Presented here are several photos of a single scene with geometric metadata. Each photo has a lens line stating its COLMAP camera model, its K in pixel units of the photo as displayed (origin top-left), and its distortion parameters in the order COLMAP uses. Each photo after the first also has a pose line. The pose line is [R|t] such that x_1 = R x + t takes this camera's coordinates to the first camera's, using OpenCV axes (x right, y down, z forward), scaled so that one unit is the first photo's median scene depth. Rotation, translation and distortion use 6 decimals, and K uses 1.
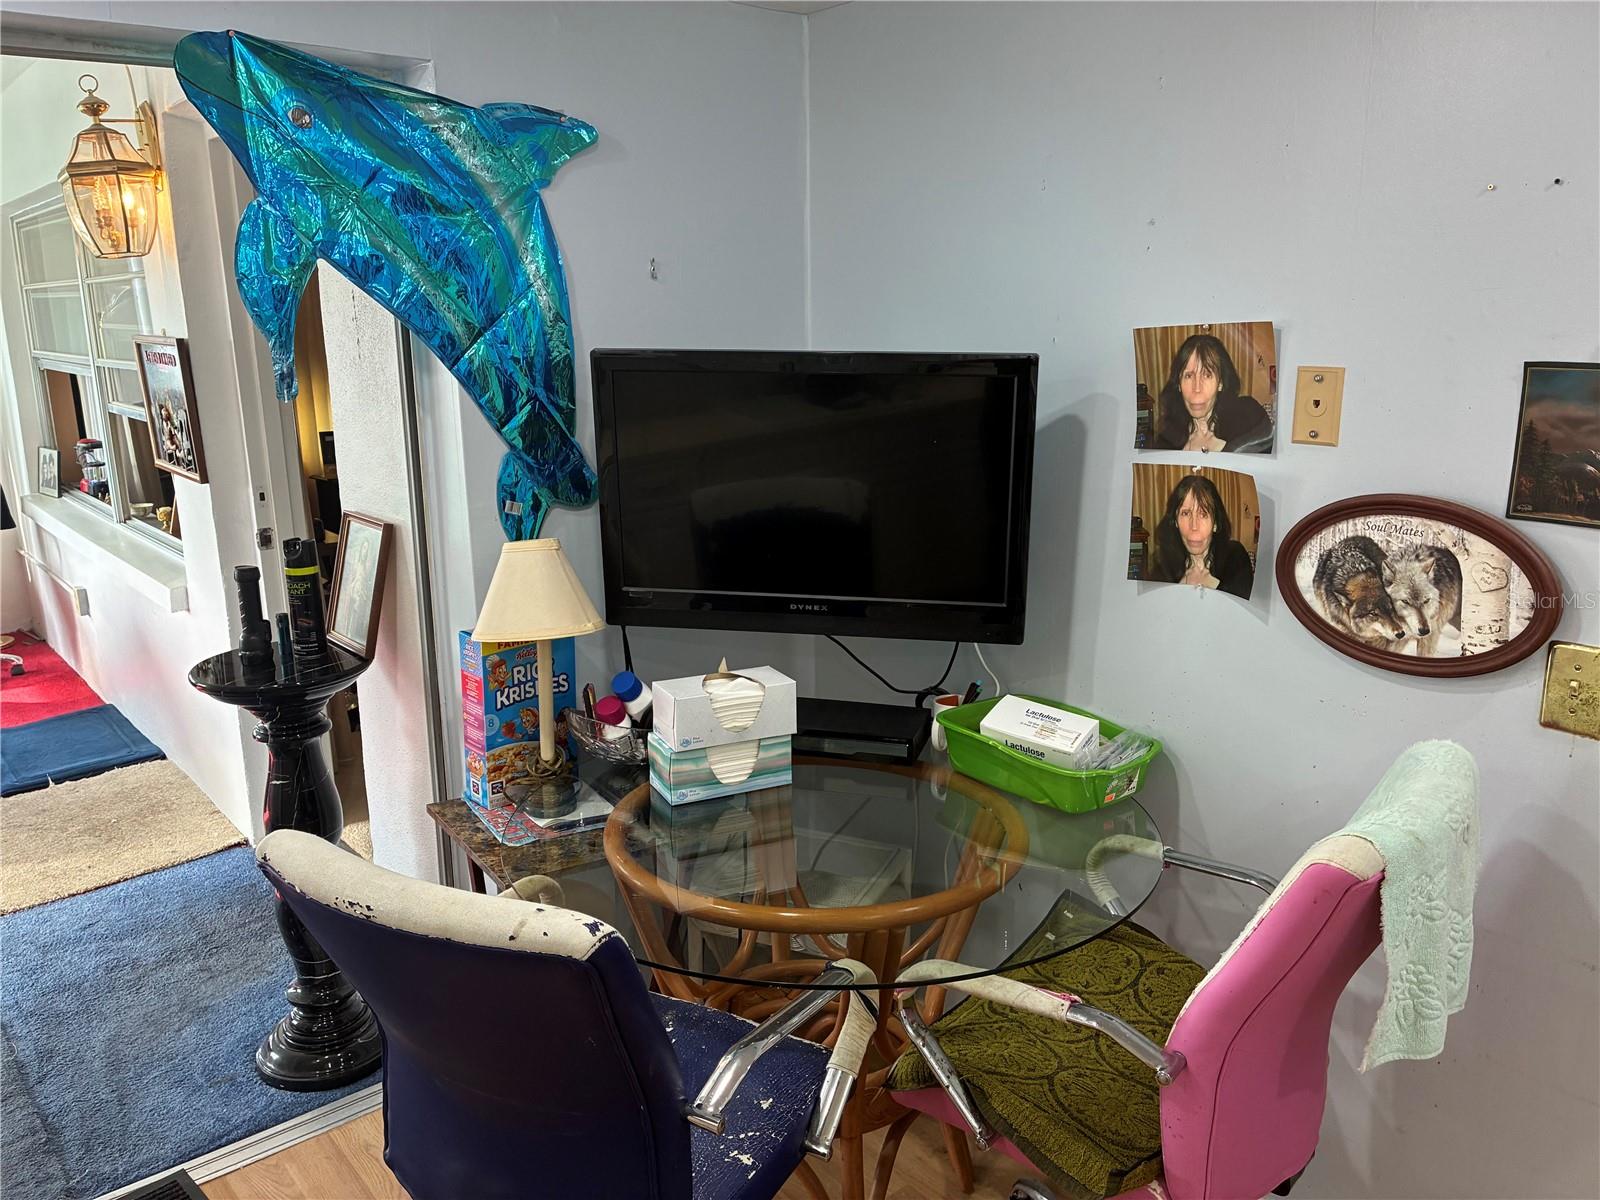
lens RADIAL K [[1226.6, 0, 799.7], [0, 1226.6, 602.9], [0, 0, 1]] dist [0.052893, -0.060245]
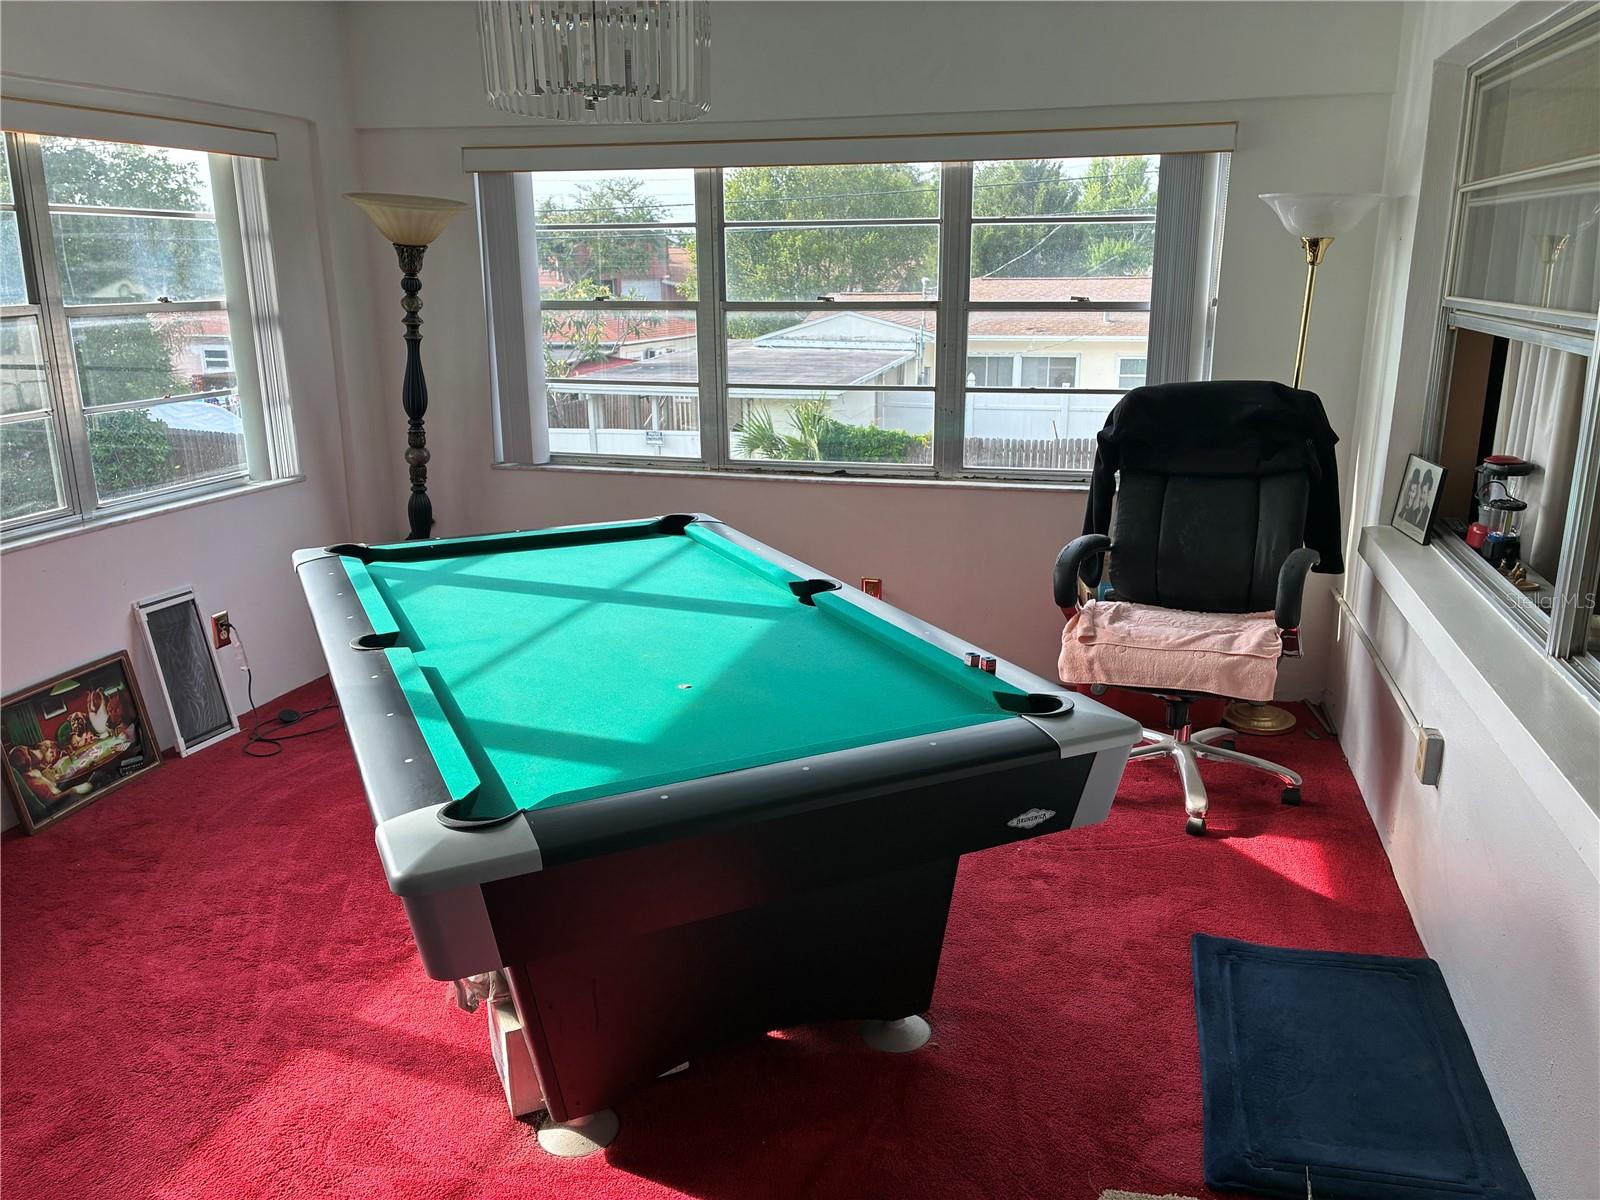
lens RADIAL K [[1226.6, 0, 799.0], [0, 1226.6, 596.1], [0, 0, 1]] dist [0.052893, -0.060245]
pose [[0.577023, 0.221747, -0.786049, -0.299798], [-0.181542, 0.973183, 0.141271, -0.091418], [0.796295, 0.061184, 0.601806, 0.407248]]
